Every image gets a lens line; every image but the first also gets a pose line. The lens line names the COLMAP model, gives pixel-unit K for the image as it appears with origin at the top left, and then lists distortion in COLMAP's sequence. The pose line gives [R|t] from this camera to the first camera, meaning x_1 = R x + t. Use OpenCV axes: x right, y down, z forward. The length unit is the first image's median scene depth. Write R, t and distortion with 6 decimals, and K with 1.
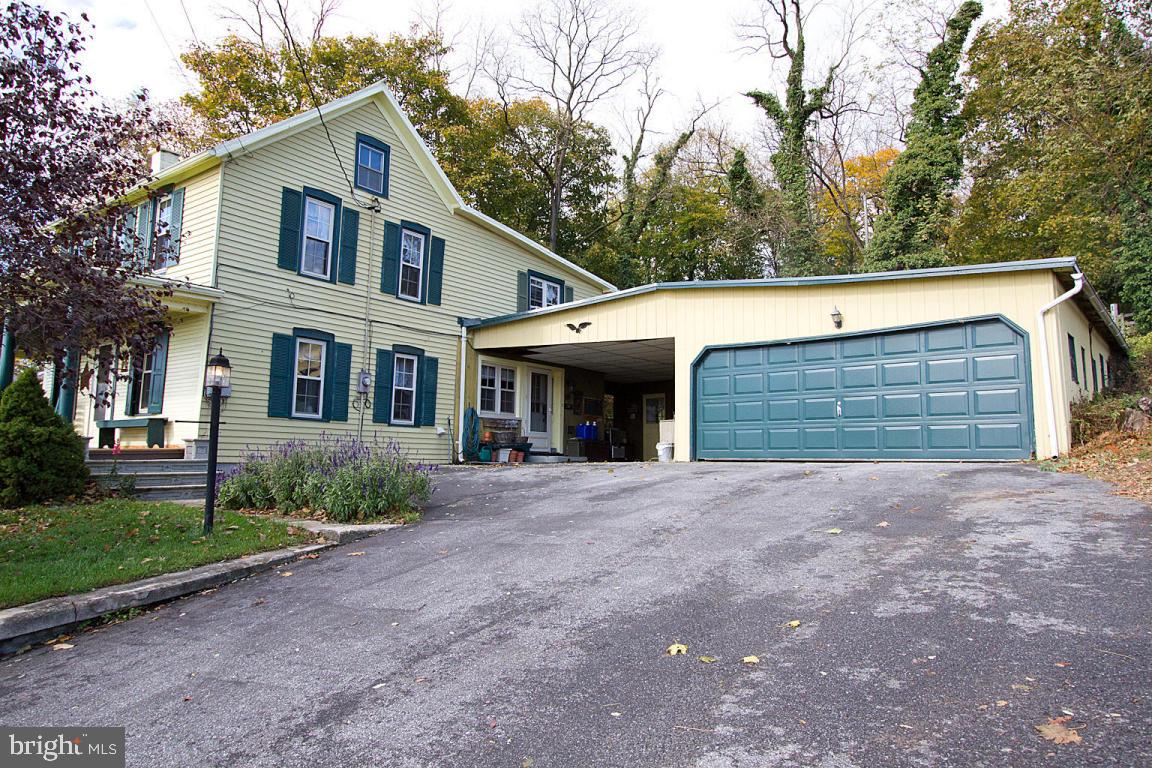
lens RADIAL K [[751.0, 0, 576.0], [0, 751.0, 384.0], [0, 0, 1]] dist [0.005520, 0.000467]
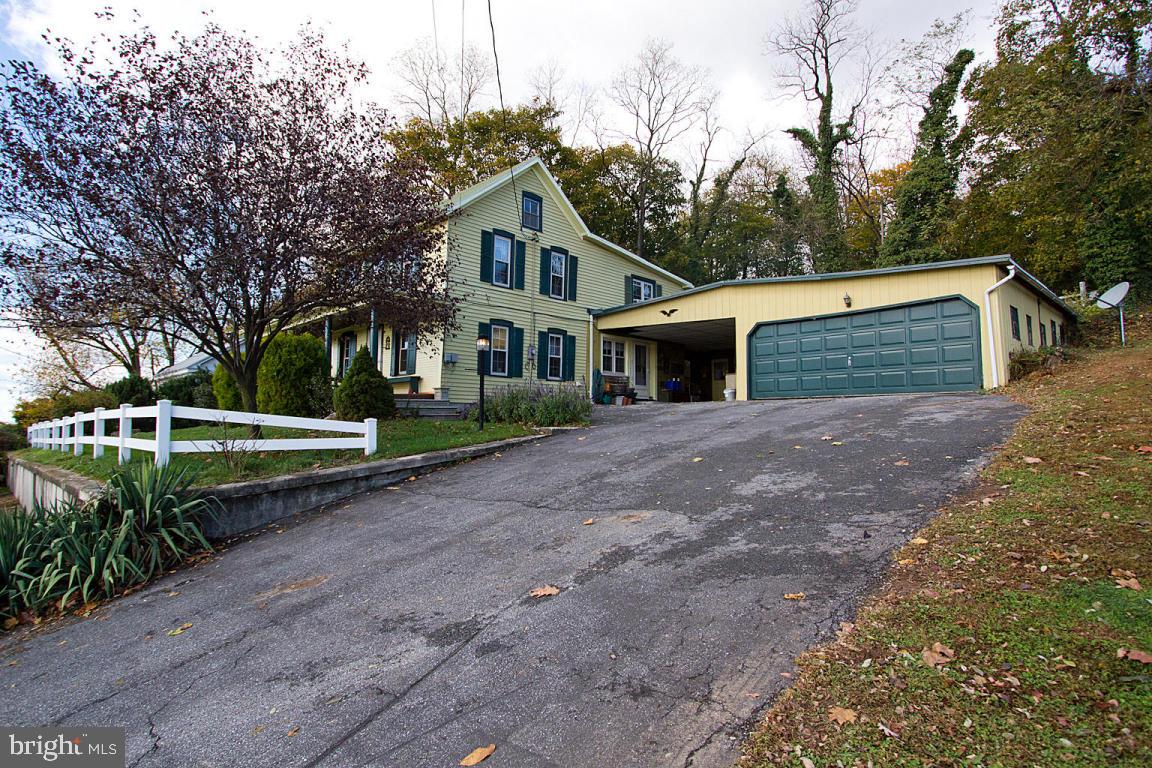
lens RADIAL K [[606.8, 0, 576.0], [0, 606.8, 384.0], [0, 0, 1]] dist [-0.003876, 0.000270]
pose [[0.992624, -0.018637, -0.119795, -0.033695], [0.023004, 0.999116, 0.035182, 0.016728], [0.119034, -0.037679, 0.992175, -0.193120]]
